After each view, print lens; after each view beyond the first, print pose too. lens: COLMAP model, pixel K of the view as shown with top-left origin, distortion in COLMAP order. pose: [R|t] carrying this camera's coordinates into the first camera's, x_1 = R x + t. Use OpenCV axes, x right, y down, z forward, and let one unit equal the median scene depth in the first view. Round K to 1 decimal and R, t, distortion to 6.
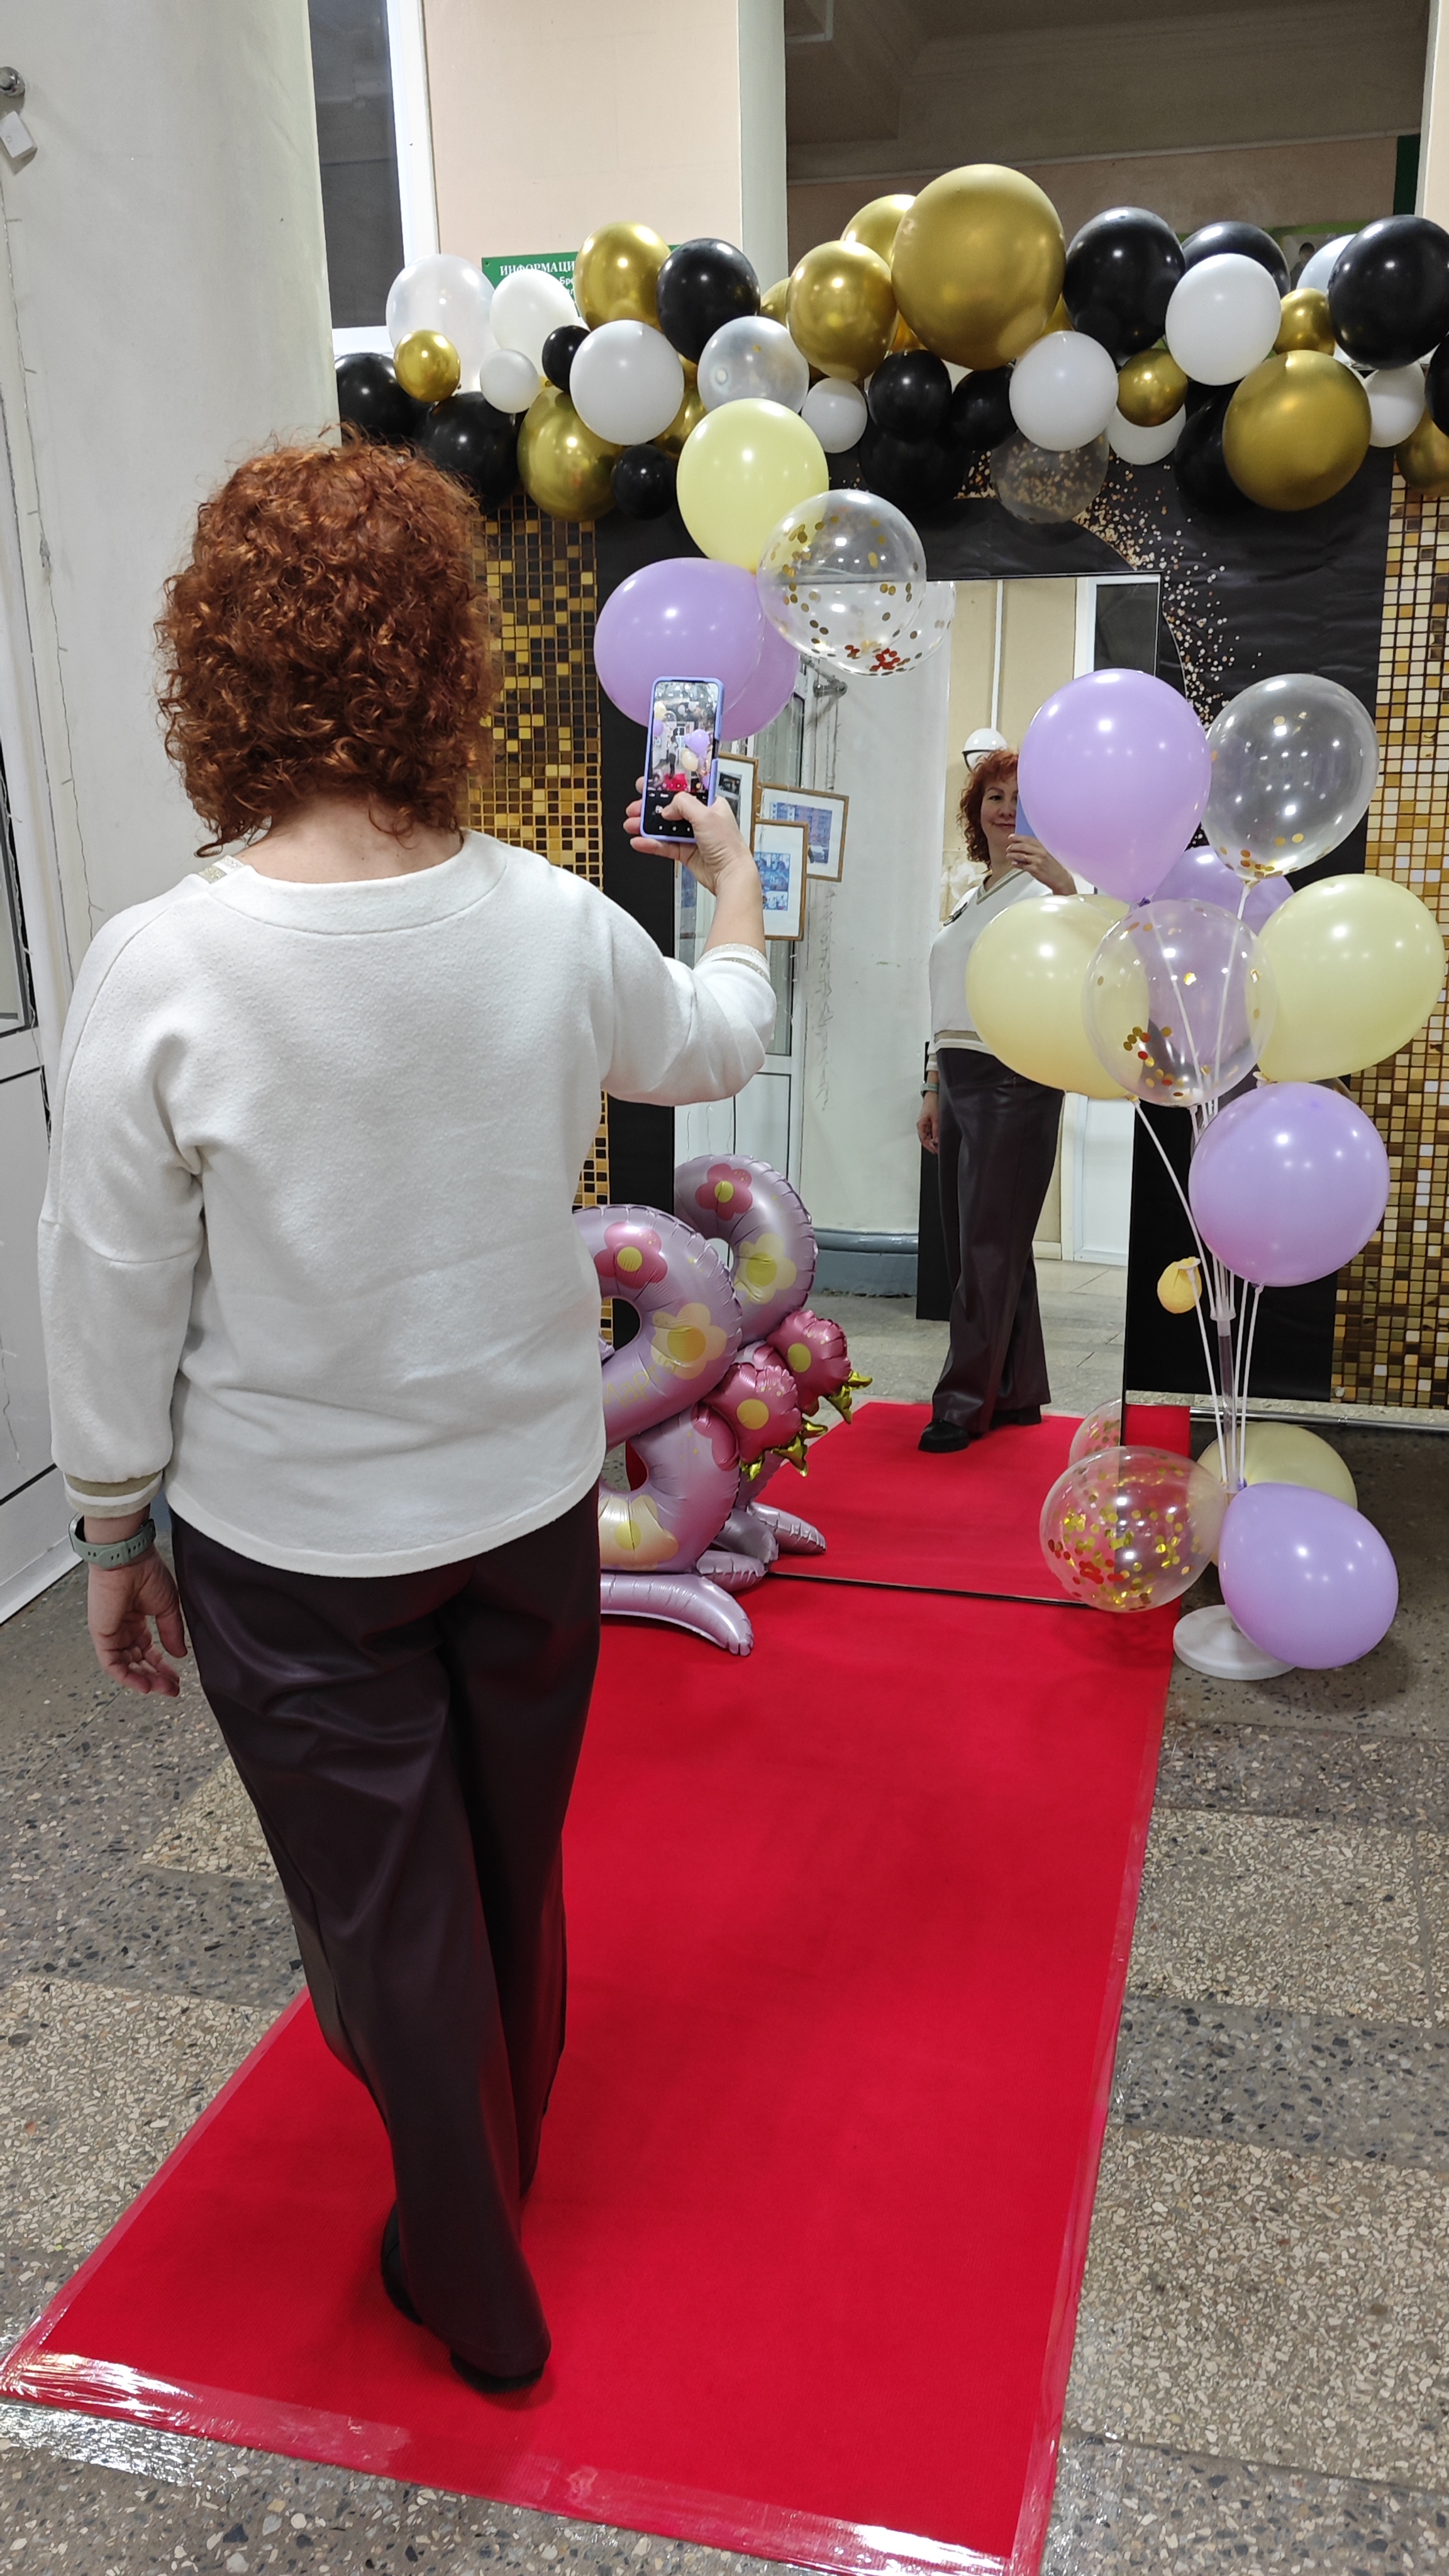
lens RADIAL K [[2042.3, 0, 748.5], [0, 2042.3, 1296.9], [0, 0, 1]] dist [0.027980, -0.015170]
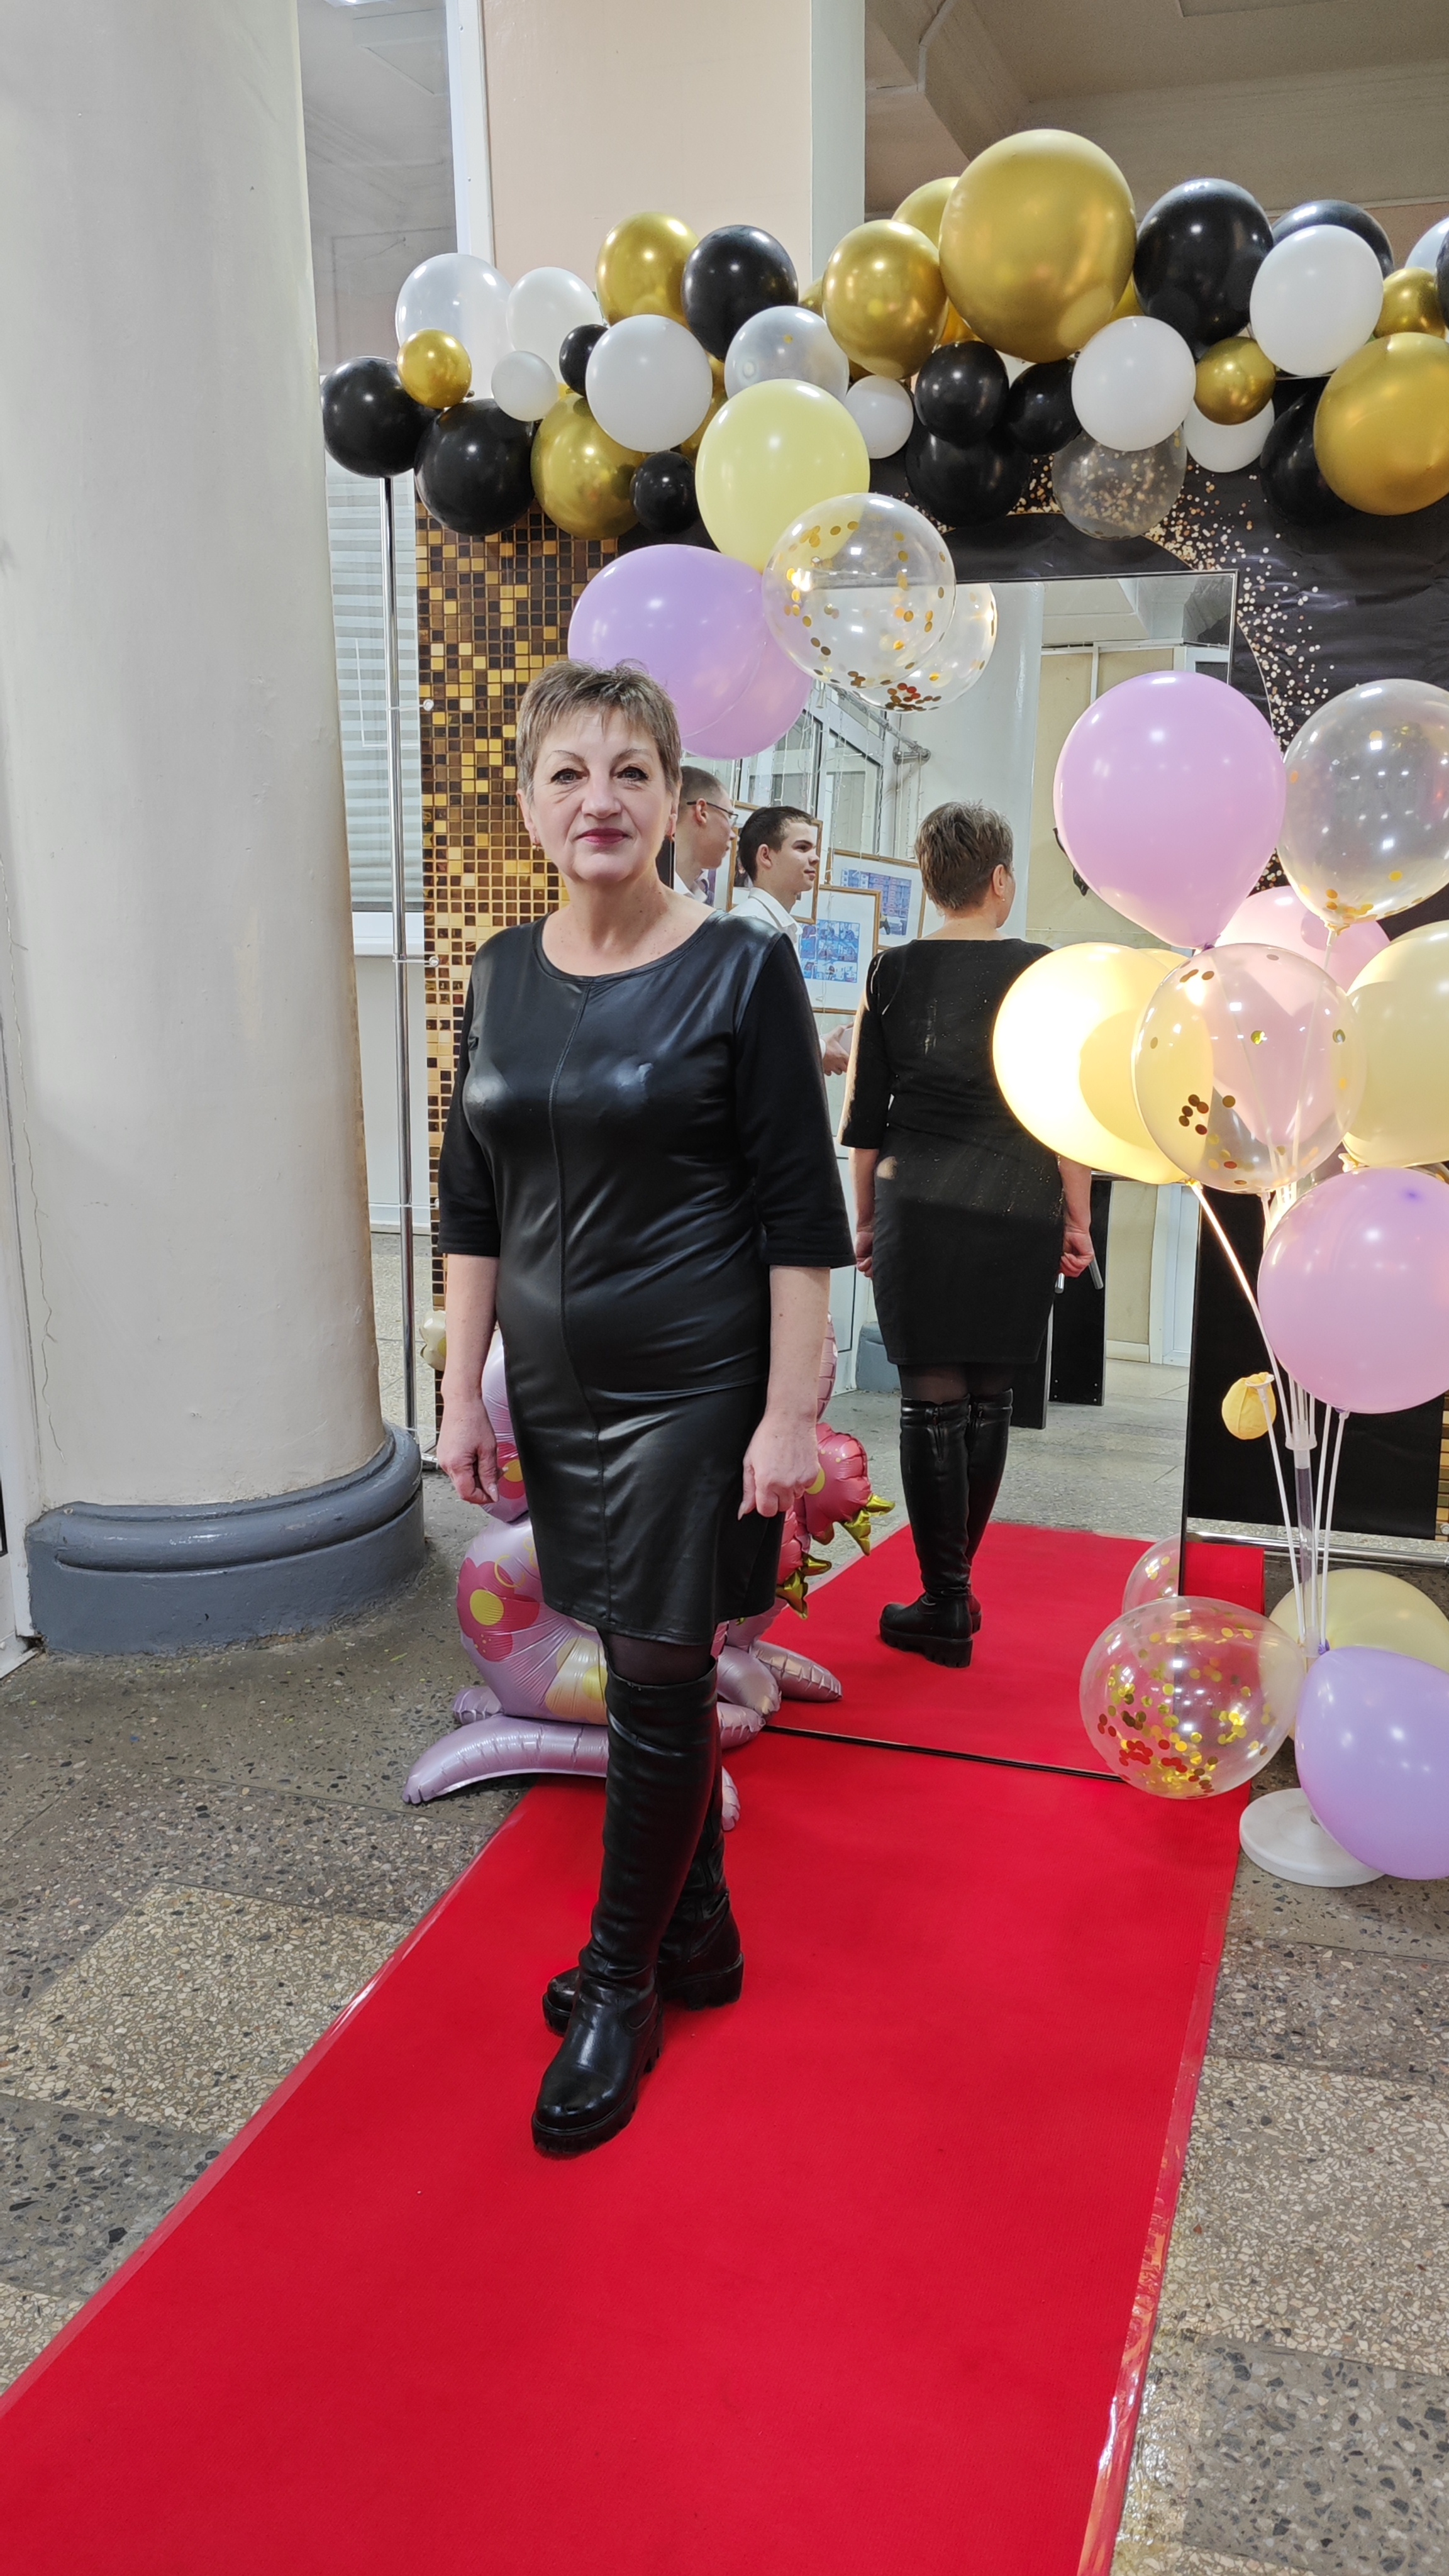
lens RADIAL K [[2045.7, 0, 757.5], [0, 2045.7, 1269.1], [0, 0, 1]] dist [0.041247, -0.043354]
pose [[0.998645, 0.021543, -0.047364, 0.043903], [-0.024171, 0.998159, -0.055624, -0.009287], [0.046079, 0.056693, 0.997328, 0.136286]]
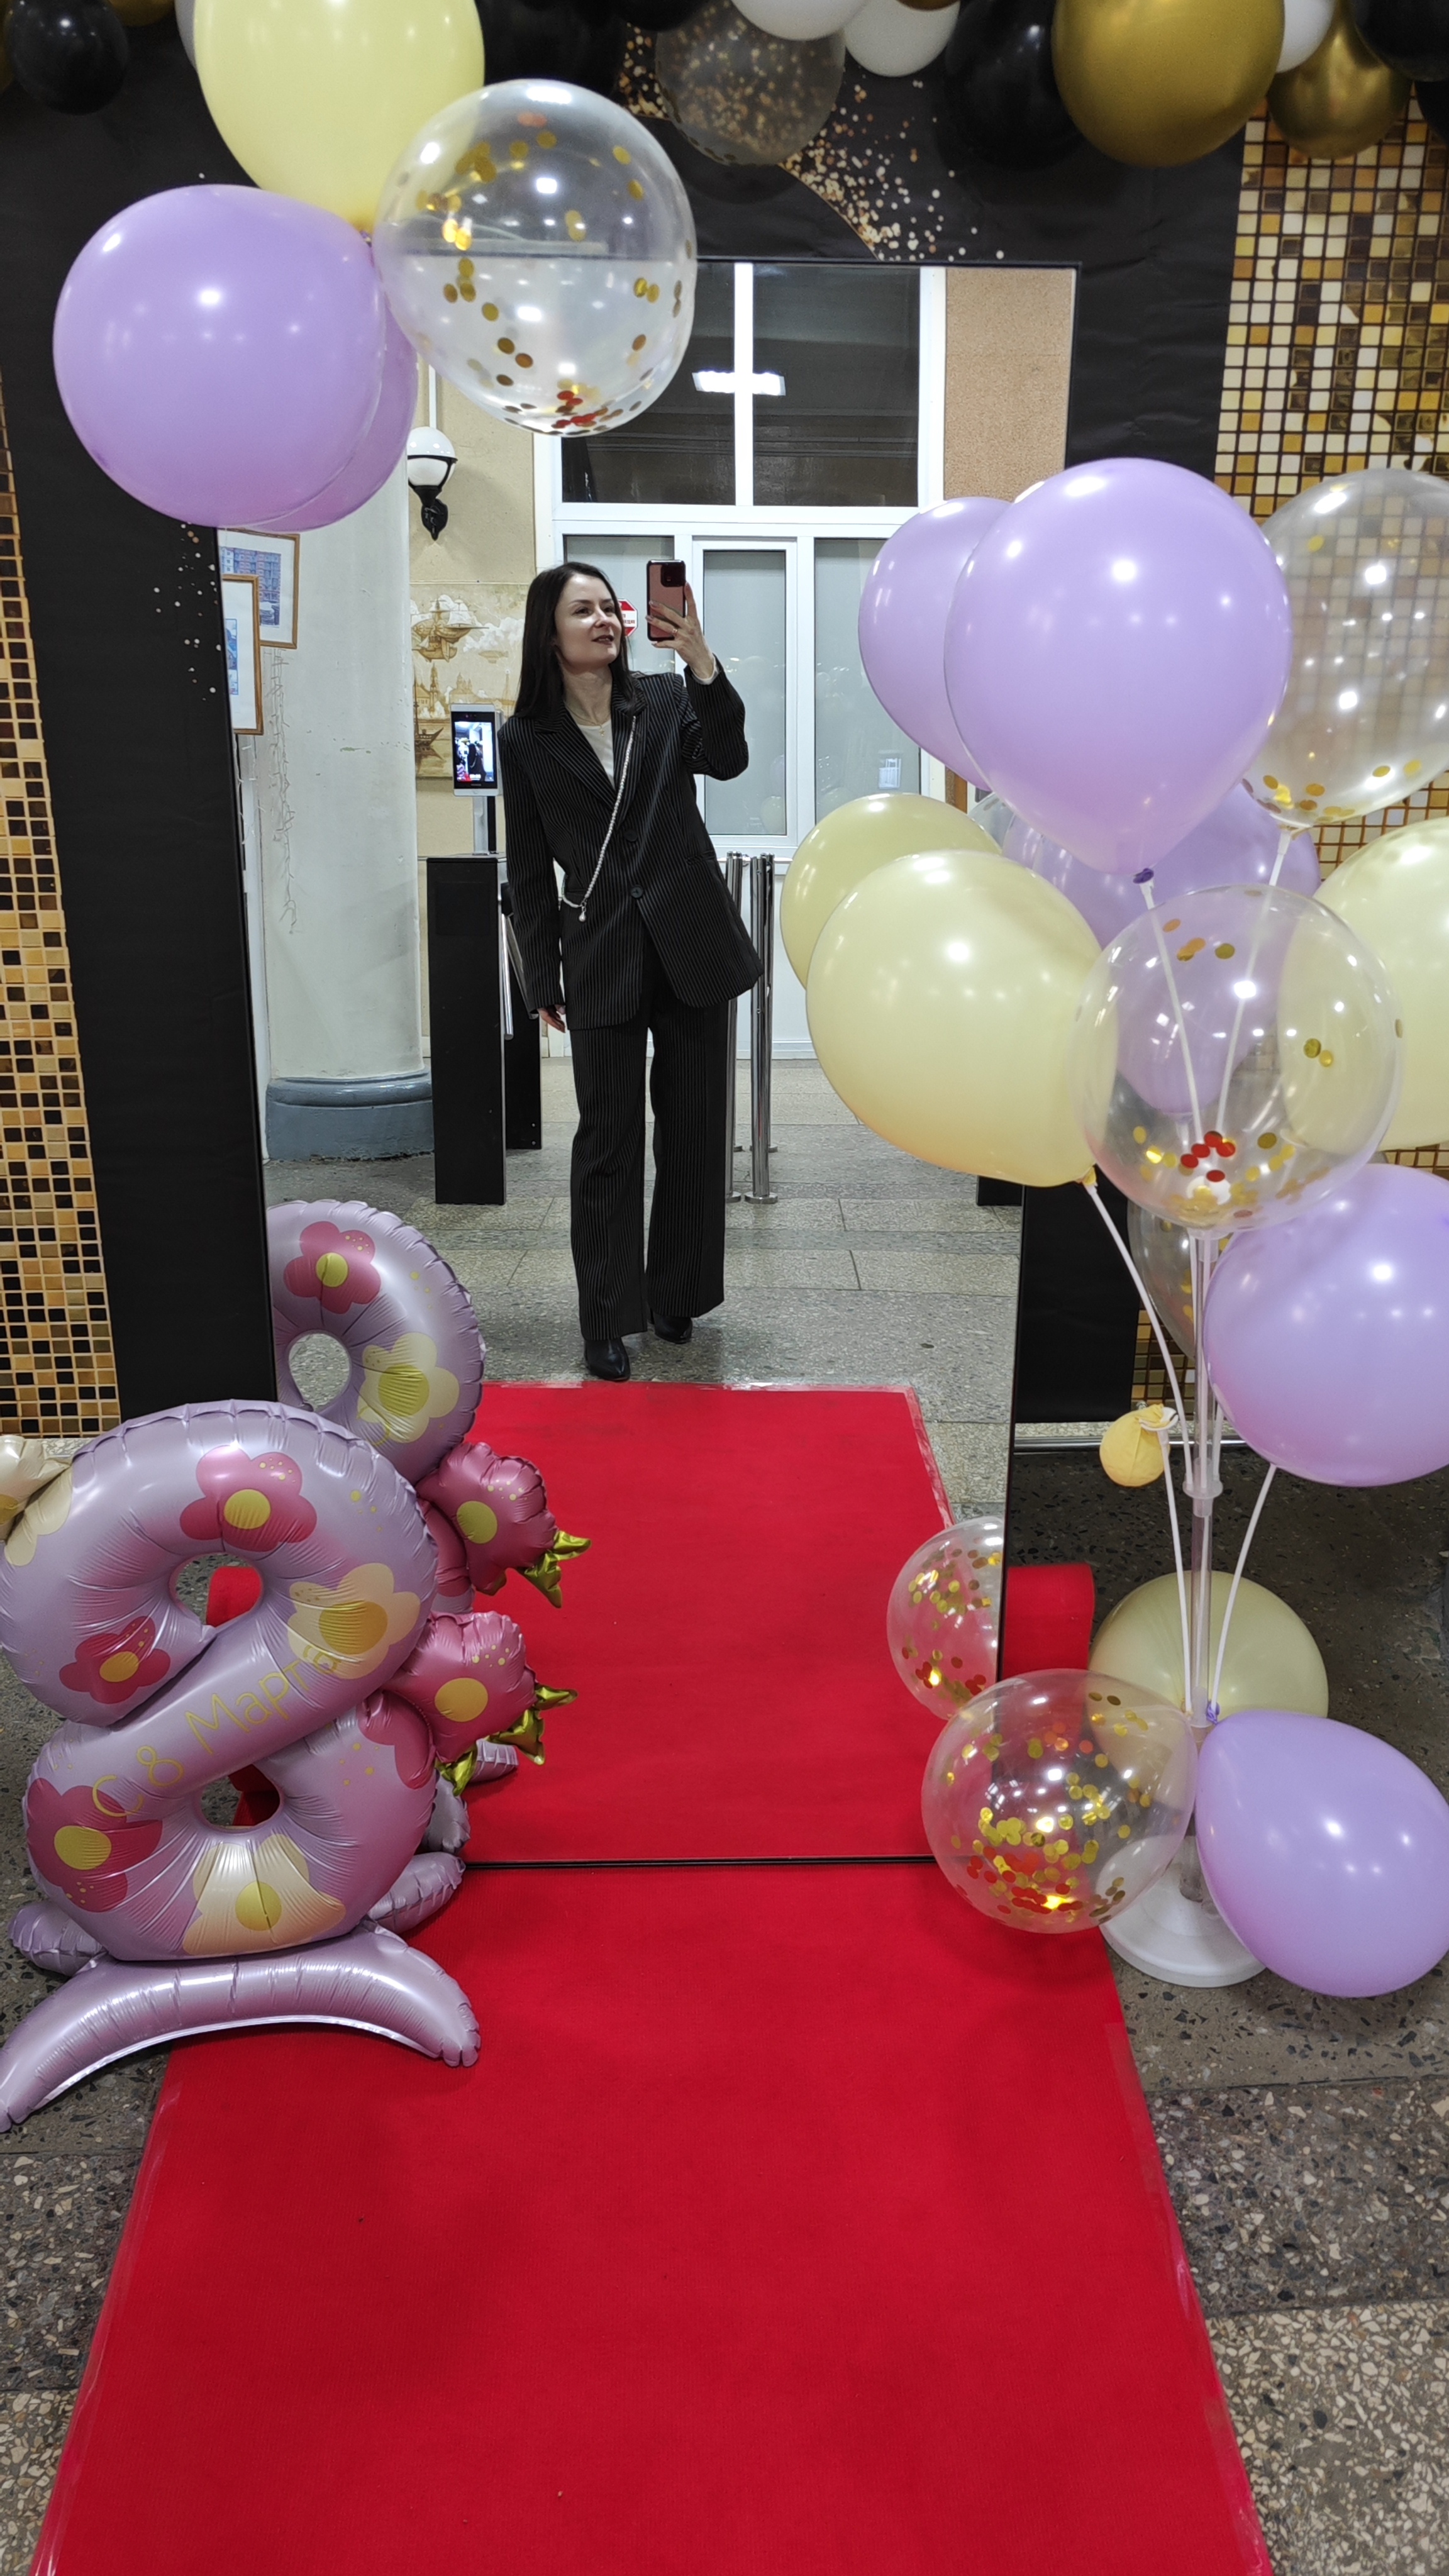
lens RADIAL K [[2054.1, 0, 777.3], [0, 2054.1, 1281.9], [0, 0, 1]] dist [0.027573, -0.008221]
pose [[0.952192, -0.095331, 0.290246, -0.070019], [0.057130, 0.988871, 0.137370, -0.136600], [-0.300111, -0.114221, 0.947041, 0.390682]]
